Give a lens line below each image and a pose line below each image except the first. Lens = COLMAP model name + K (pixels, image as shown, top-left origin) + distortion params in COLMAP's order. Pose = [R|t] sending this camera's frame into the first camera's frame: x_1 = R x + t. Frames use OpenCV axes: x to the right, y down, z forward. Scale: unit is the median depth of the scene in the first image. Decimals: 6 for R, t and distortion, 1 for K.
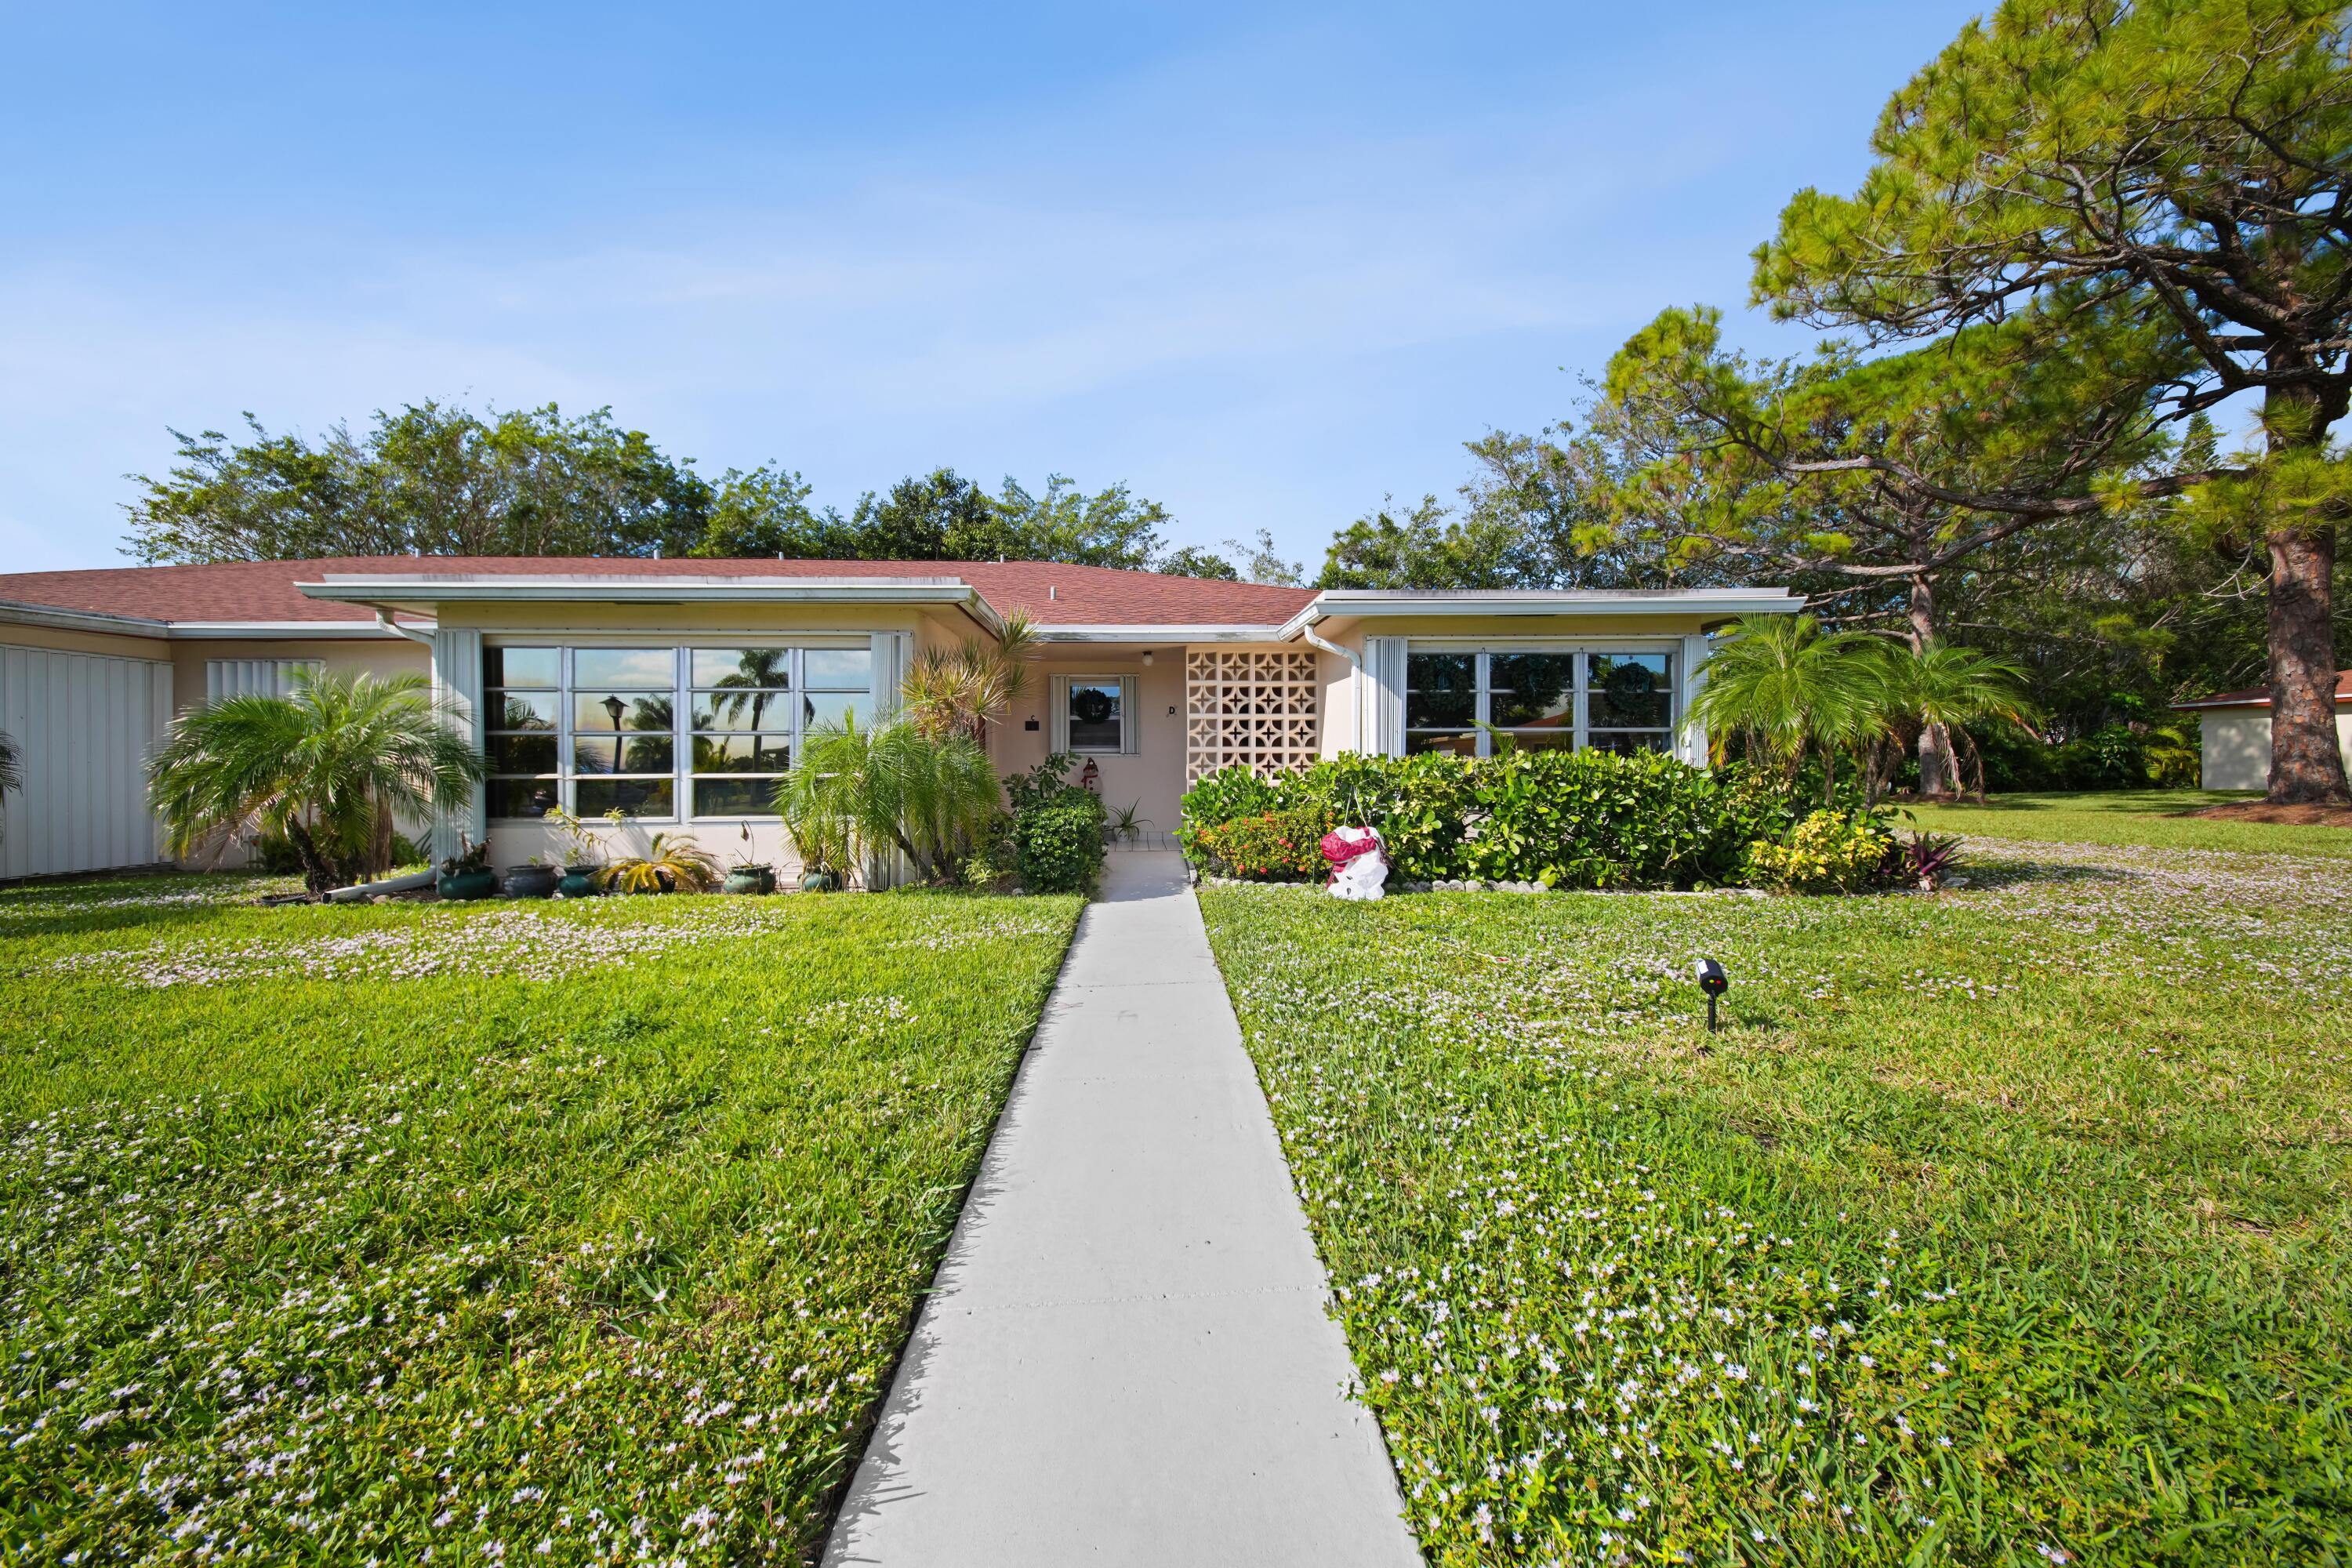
lens RADIAL K [[844.5, 0, 1177.8], [0, 844.5, 757.9], [0, 0, 1]] dist [0.019727, -0.011344]
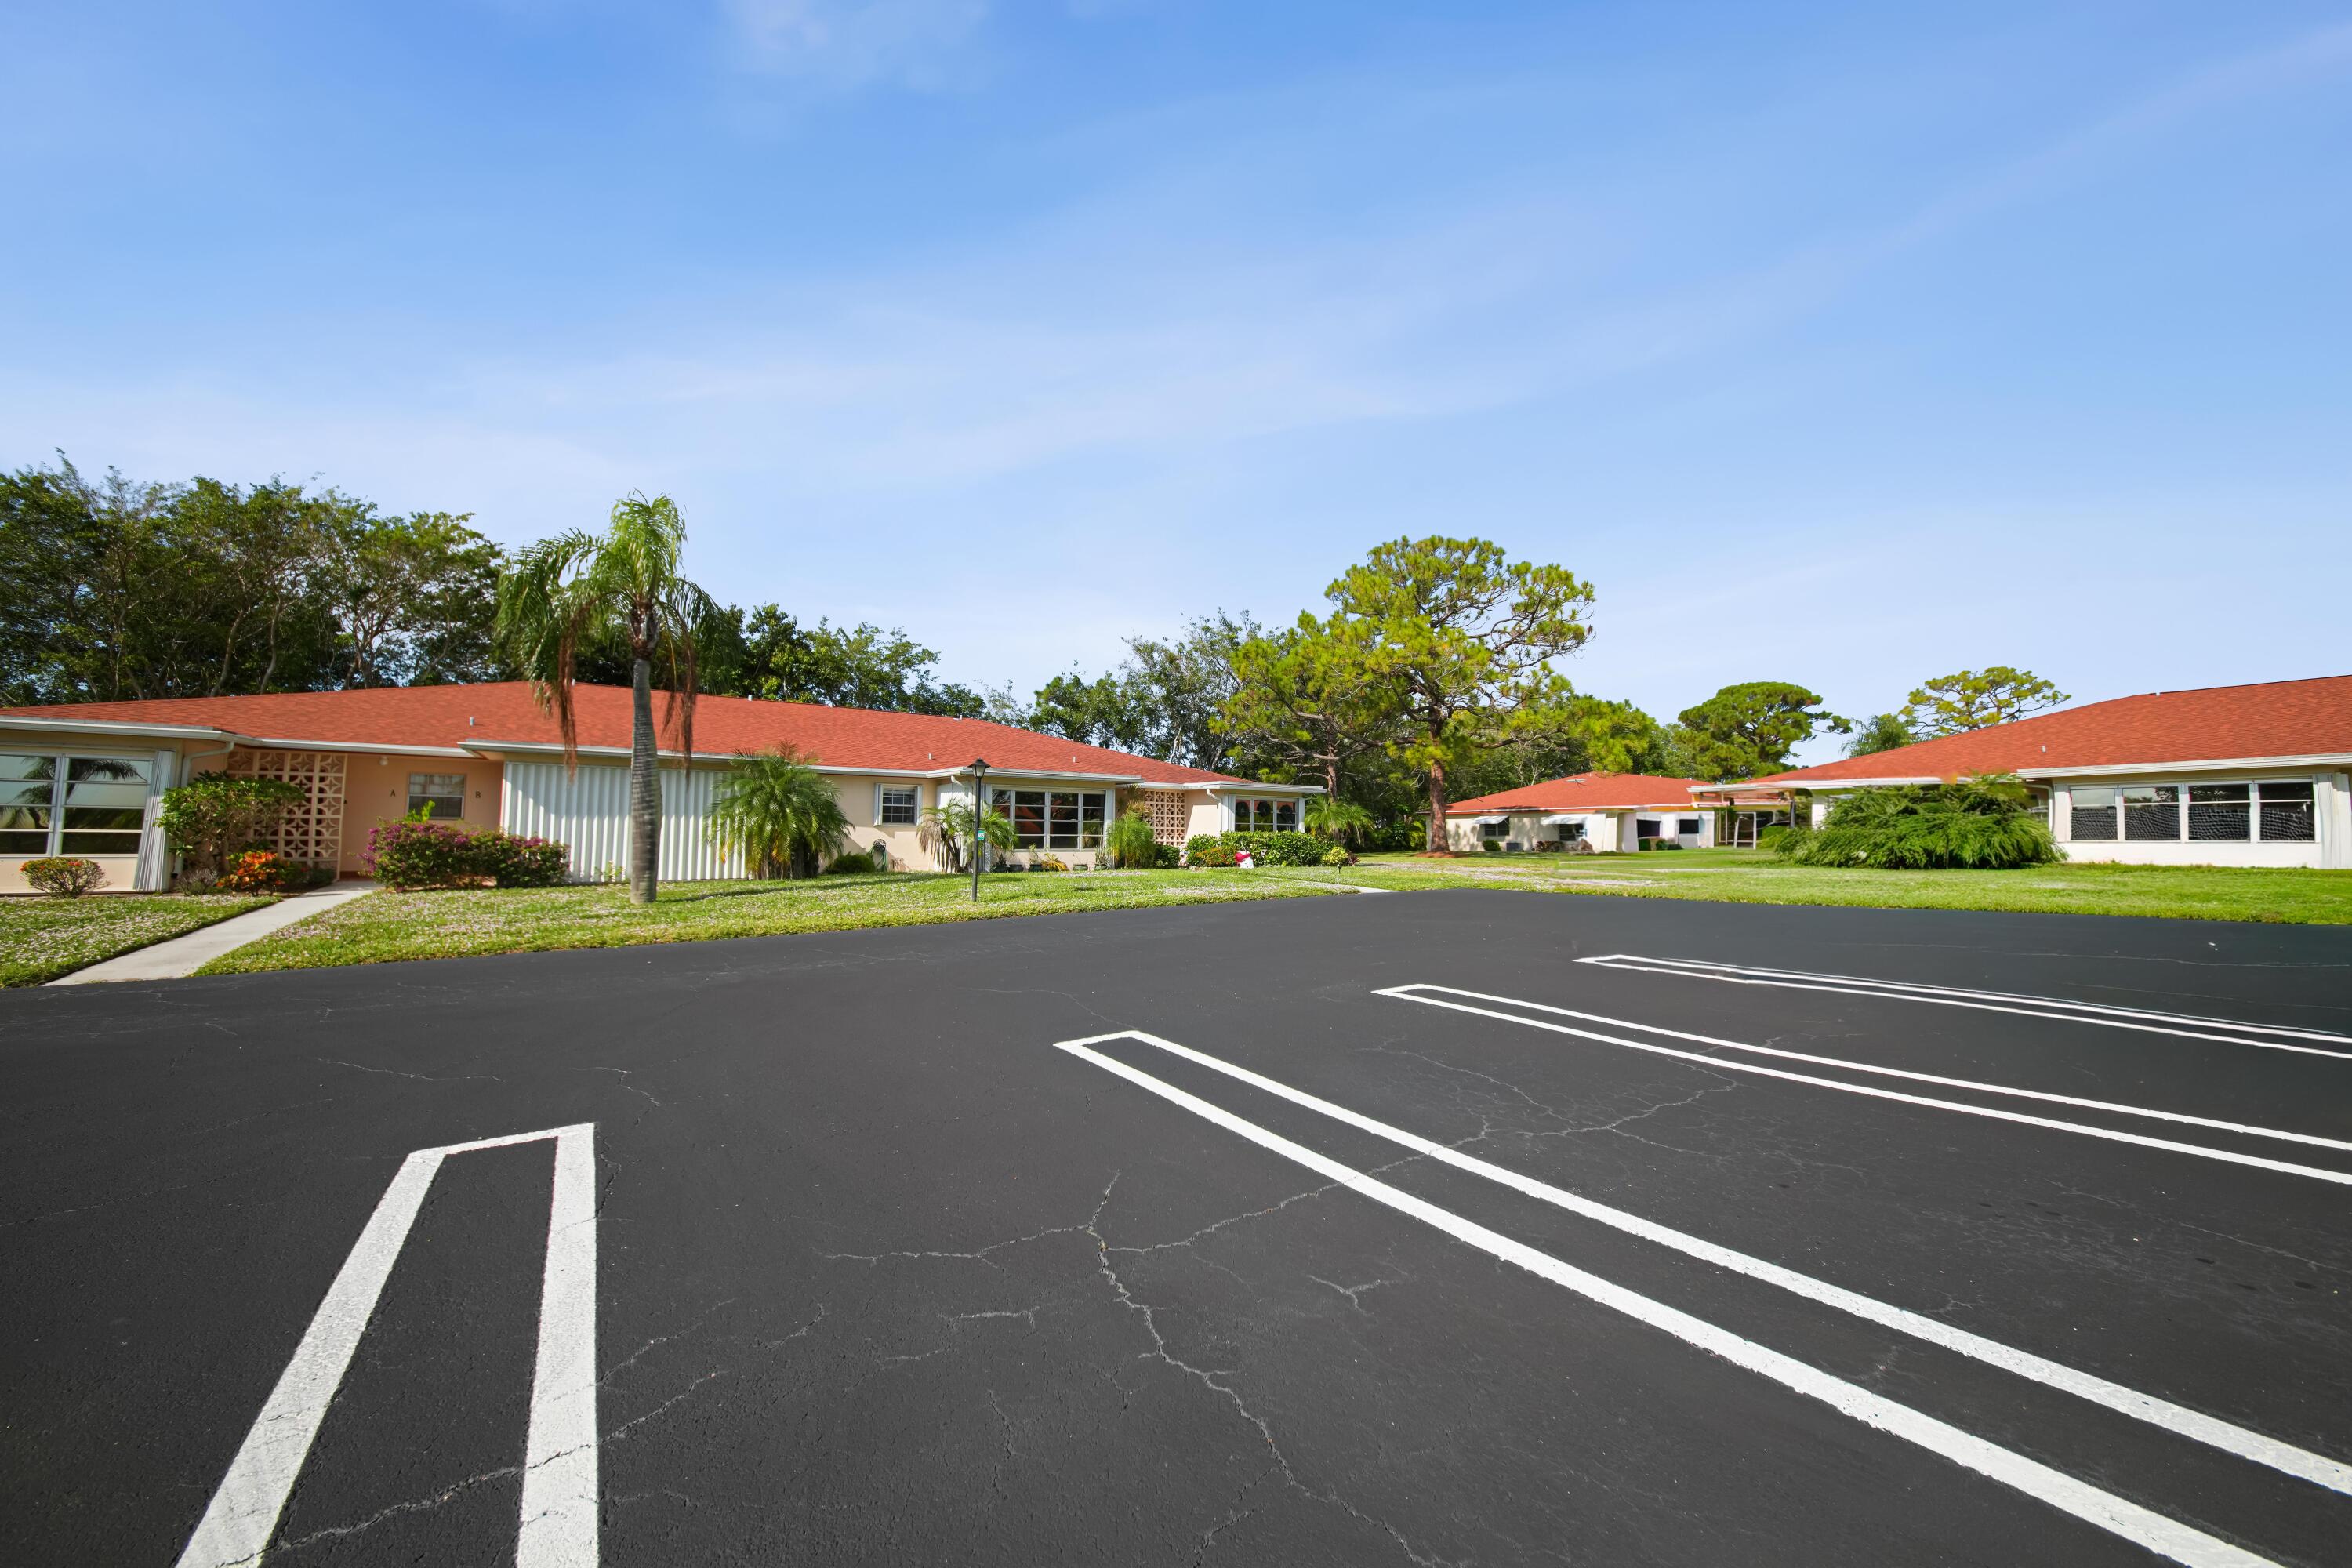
lens RADIAL K [[829.1, 0, 1176.0], [0, 829.1, 784.0], [0, 0, 1]] dist [-0.000462, 0.020653]
pose [[0.846820, 0.042547, 0.530175, -1.166388], [-0.012057, 0.998075, -0.060839, 0.009474], [-0.531743, 0.045127, 0.845702, -1.133709]]
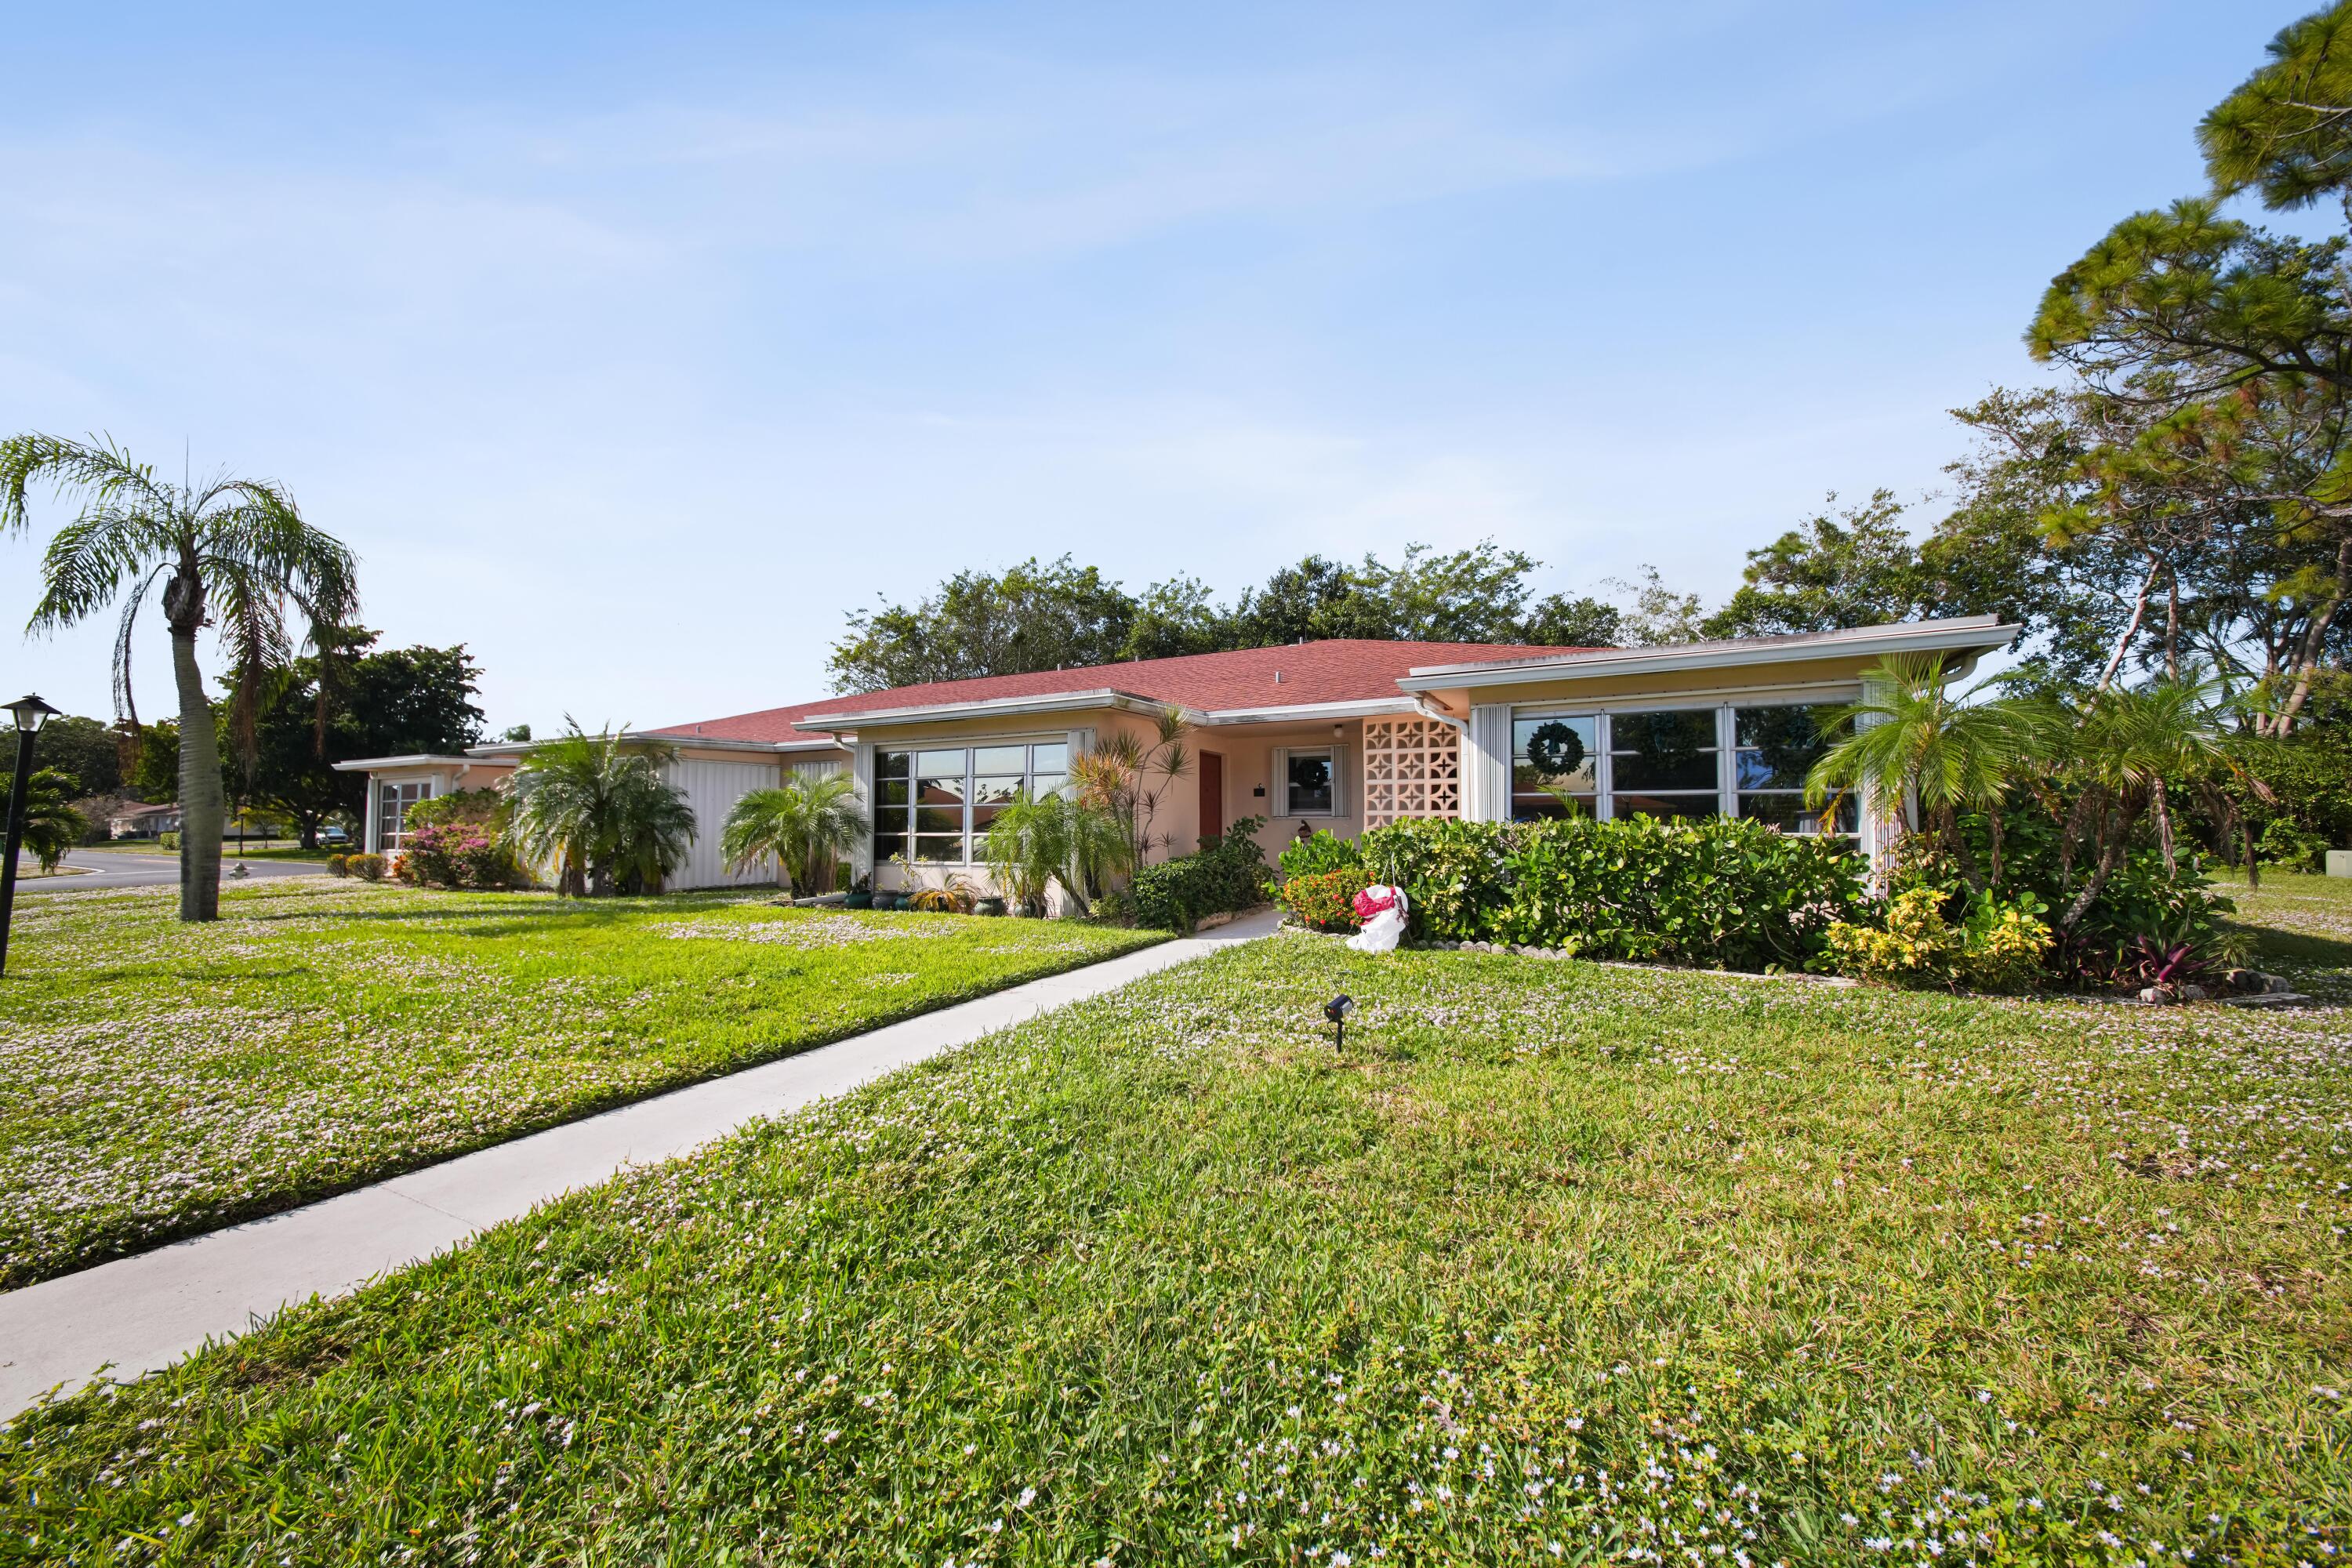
lens RADIAL K [[844.5, 0, 1177.8], [0, 844.5, 757.9], [0, 0, 1]] dist [0.019727, -0.011344]
pose [[0.858884, -0.037139, -0.510822, 0.327307], [0.003179, 0.997735, -0.067196, -0.007452], [0.512161, 0.056090, 0.857056, -0.058337]]
